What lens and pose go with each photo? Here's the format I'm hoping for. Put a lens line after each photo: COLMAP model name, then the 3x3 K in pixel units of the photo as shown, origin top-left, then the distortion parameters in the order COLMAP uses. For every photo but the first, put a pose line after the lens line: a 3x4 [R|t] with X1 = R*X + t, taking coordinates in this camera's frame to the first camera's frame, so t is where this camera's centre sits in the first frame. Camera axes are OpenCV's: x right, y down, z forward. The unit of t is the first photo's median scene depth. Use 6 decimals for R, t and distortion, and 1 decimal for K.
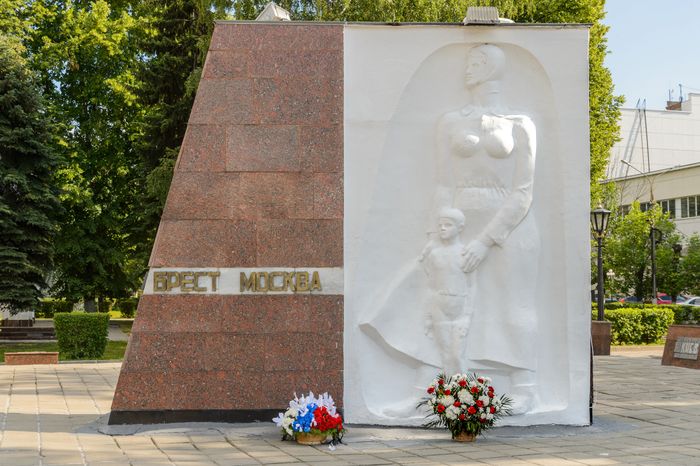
lens RADIAL K [[903.5, 0, 350.0], [0, 903.5, 233.0], [0, 0, 1]] dist [-0.021296, -0.018640]
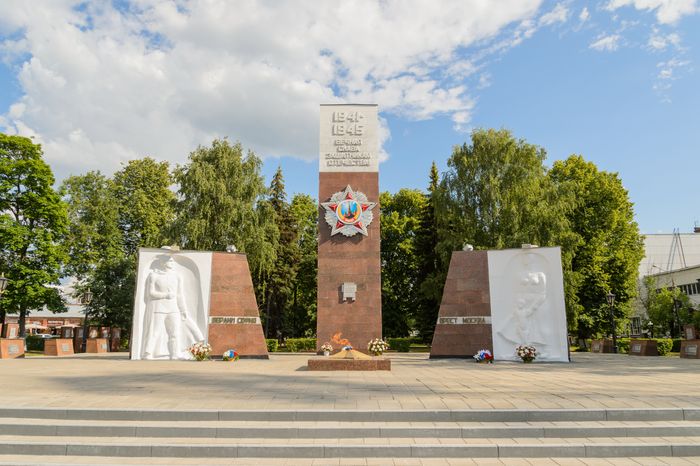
lens RADIAL K [[471.8, 0, 345.6], [0, 471.8, 240.8], [0, 0, 1]] dist [-0.009152, -0.005030]
pose [[0.939520, -0.066188, -0.336037, 0.100441], [0.018903, 0.989674, -0.142083, -0.005178], [0.341971, 0.127138, 0.931070, -1.028944]]
